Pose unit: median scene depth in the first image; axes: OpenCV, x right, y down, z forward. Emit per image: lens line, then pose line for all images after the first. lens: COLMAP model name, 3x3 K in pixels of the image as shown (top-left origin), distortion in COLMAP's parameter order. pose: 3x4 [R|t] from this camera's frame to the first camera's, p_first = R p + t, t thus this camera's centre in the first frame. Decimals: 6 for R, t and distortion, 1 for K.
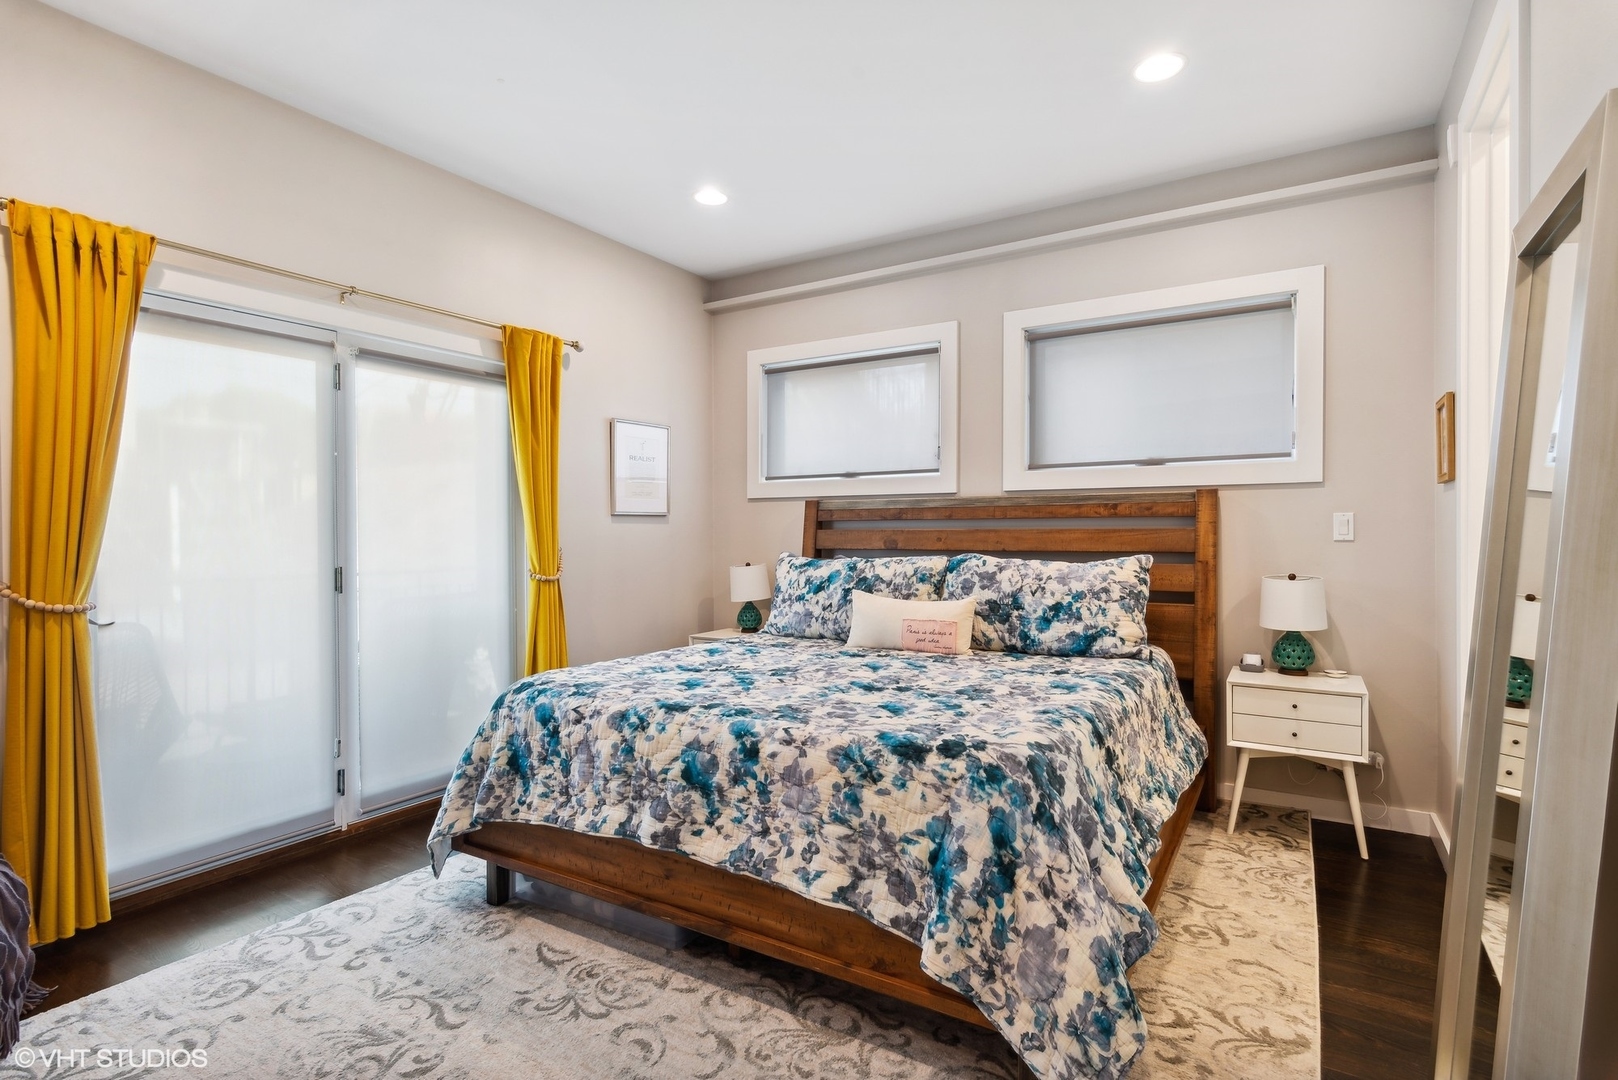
lens RADIAL K [[781.4, 0, 801.8], [0, 781.4, 542.2], [0, 0, 1]] dist [0.002909, -0.000690]
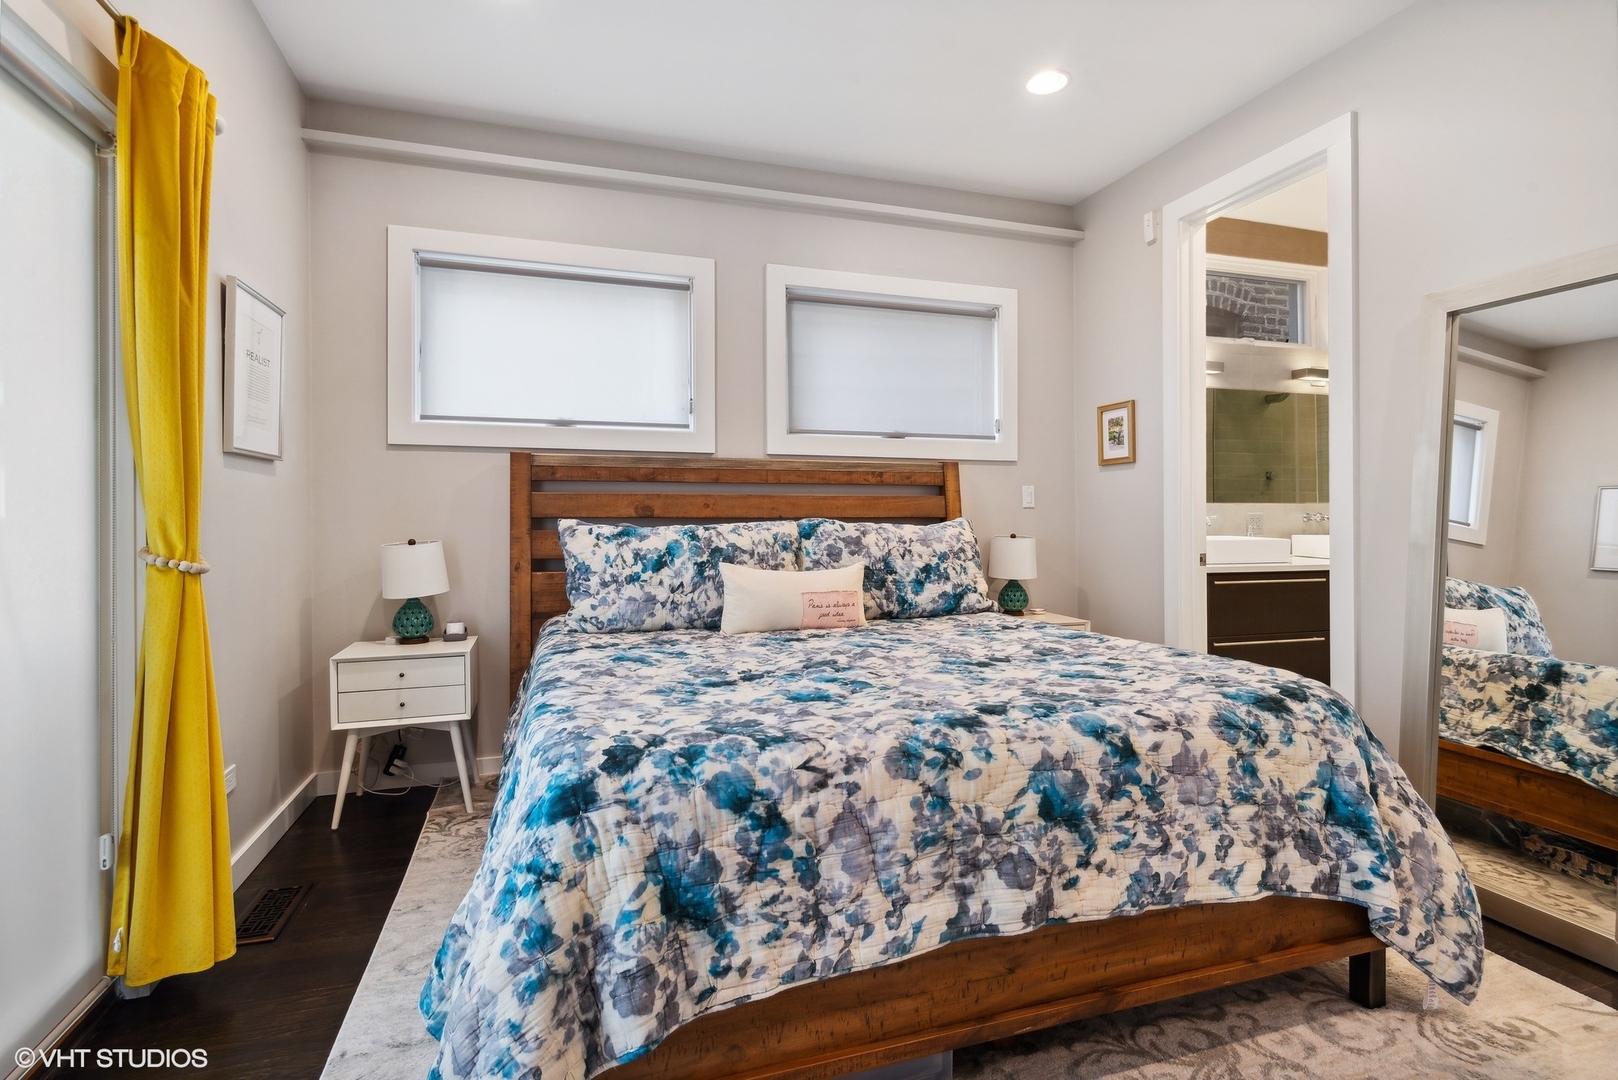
lens RADIAL K [[781.4, 0, 802.0], [0, 781.4, 522.9], [0, 0, 1]] dist [0.002909, -0.000690]
pose [[0.651015, -0.000747, 0.759064, -0.719522], [0.007779, 0.999954, -0.005687, 0.037547], [-0.759025, 0.009607, 0.650991, 0.617435]]
